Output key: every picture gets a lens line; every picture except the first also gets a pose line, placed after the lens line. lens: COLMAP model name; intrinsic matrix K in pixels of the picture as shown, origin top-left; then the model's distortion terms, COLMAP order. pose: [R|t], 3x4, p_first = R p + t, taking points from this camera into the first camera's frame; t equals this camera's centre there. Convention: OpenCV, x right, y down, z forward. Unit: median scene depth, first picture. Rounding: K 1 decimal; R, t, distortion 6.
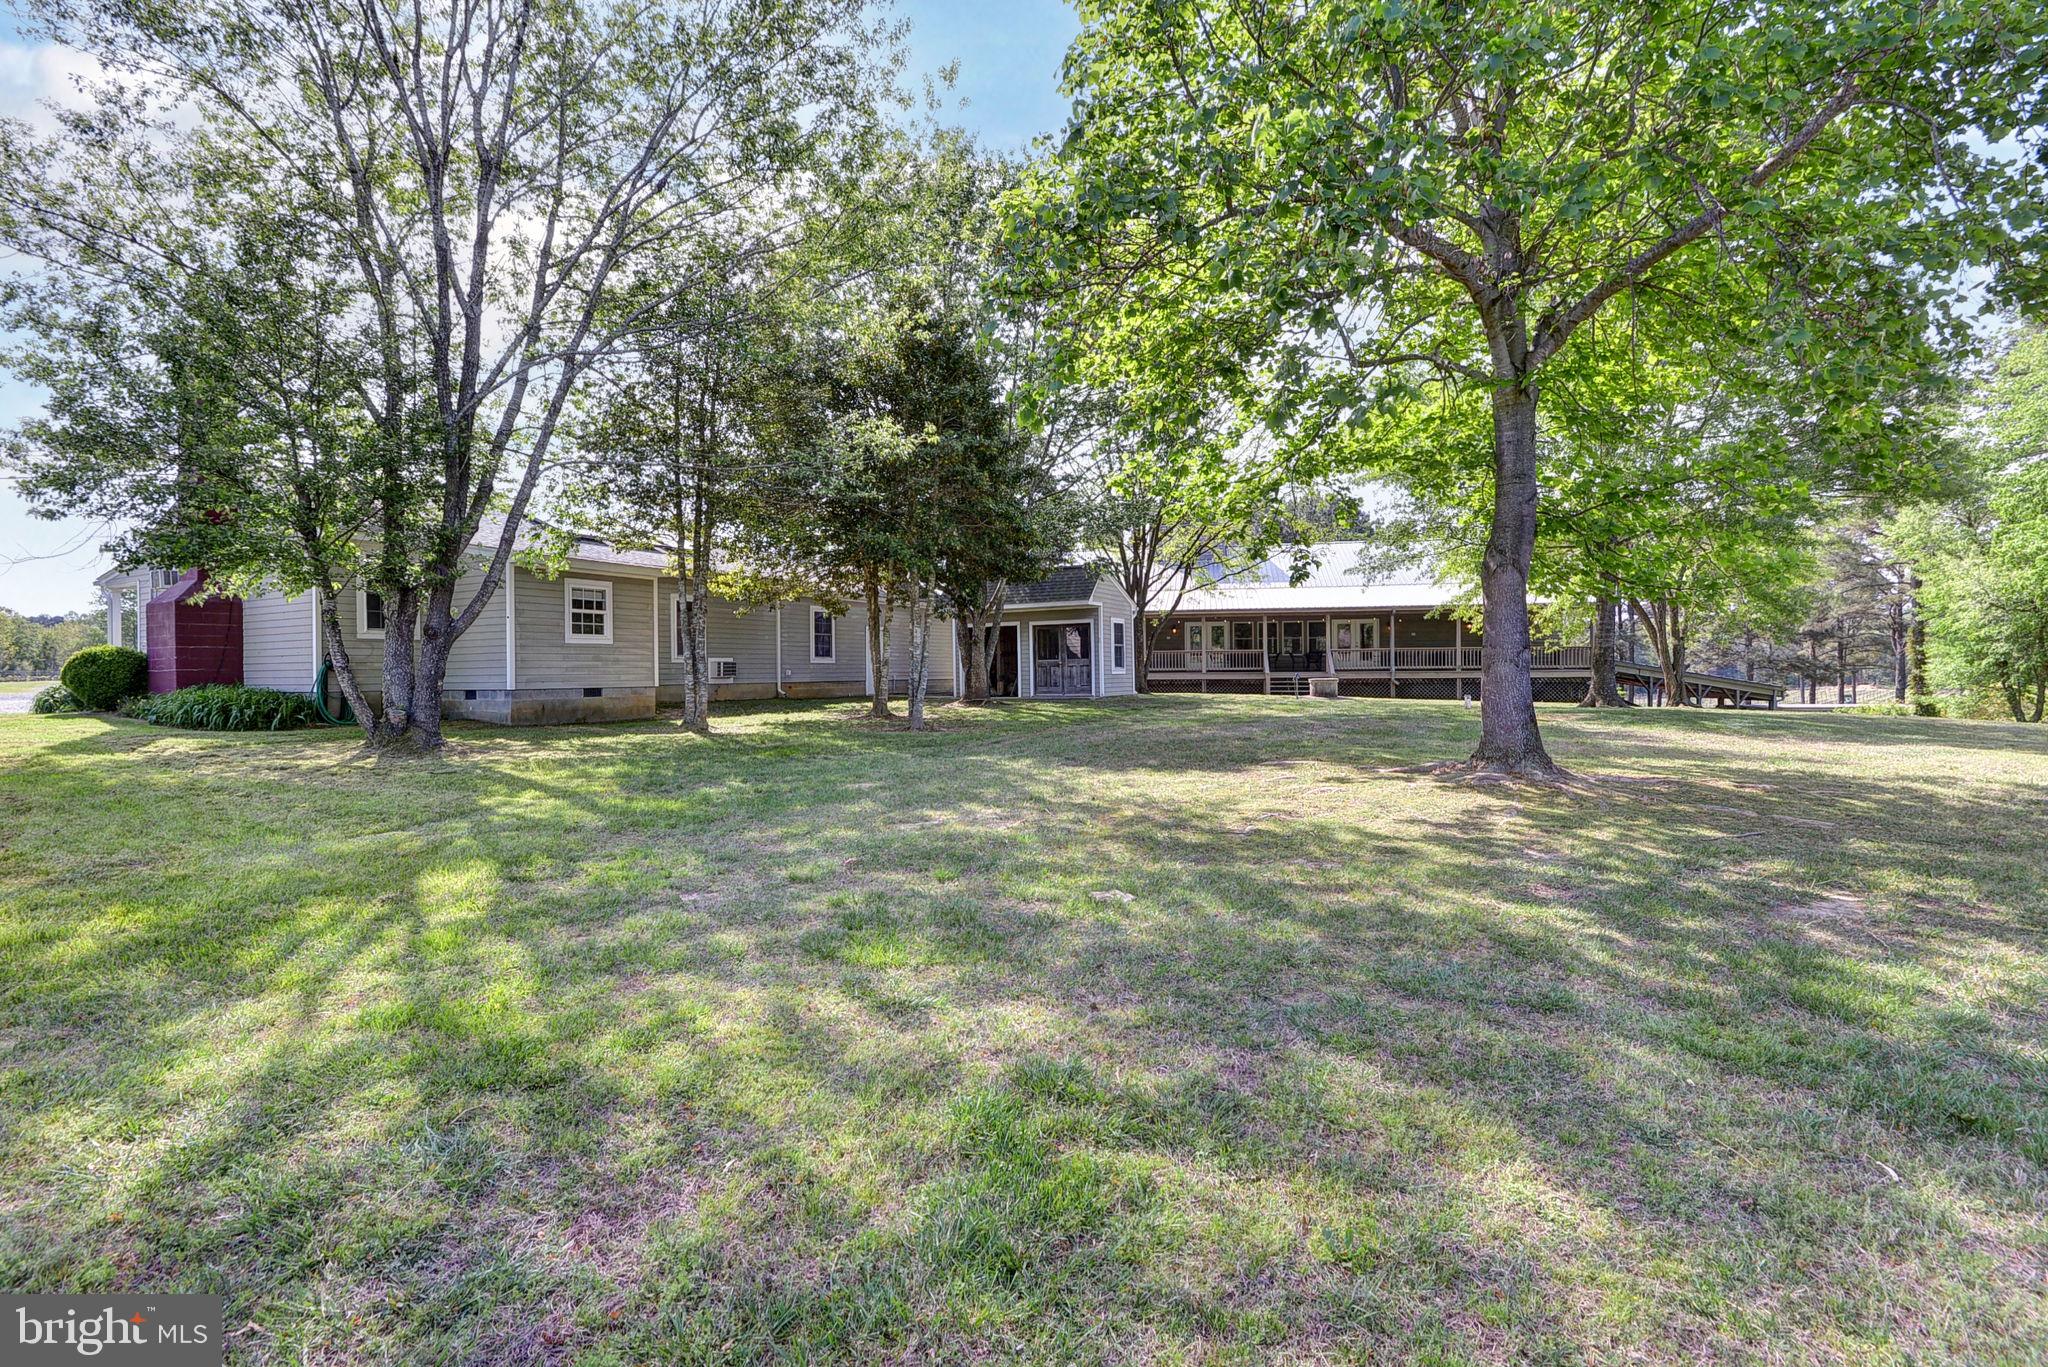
lens RADIAL K [[935.3, 0, 1022.3], [0, 935.3, 673.7], [0, 0, 1]] dist [0.001483, 0.000009]
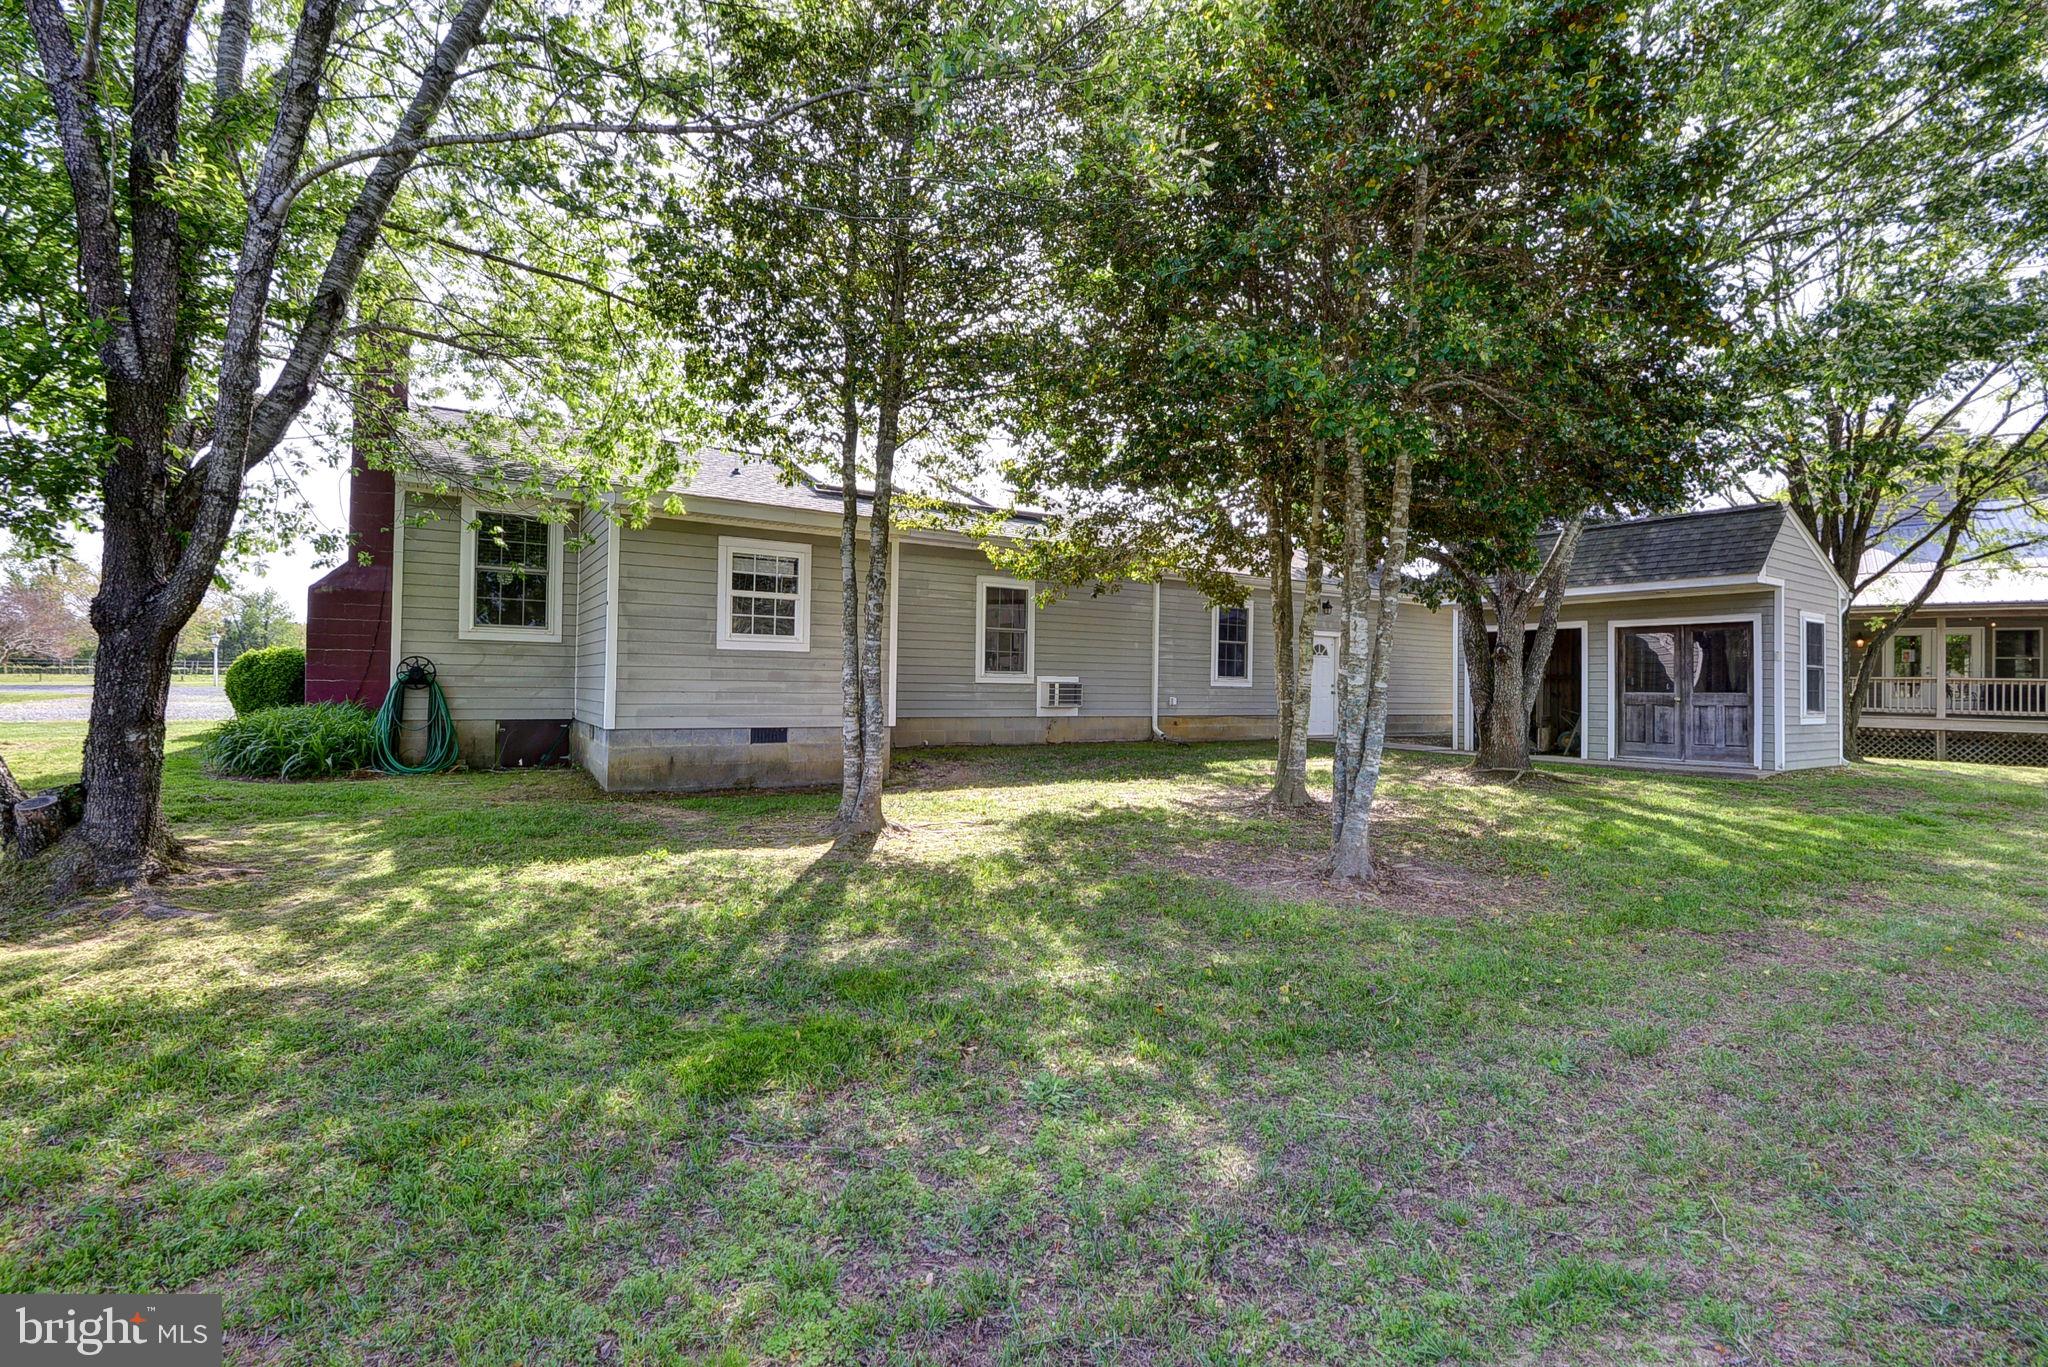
lens RADIAL K [[935.3, 0, 1024.8], [0, 935.3, 671.3], [0, 0, 1]] dist [0.001483, 0.000009]
pose [[0.878467, 0.021009, -0.477340, -0.031085], [-0.028526, 0.999557, -0.008505, -0.012827], [0.476950, 0.021088, 0.878678, 0.378997]]
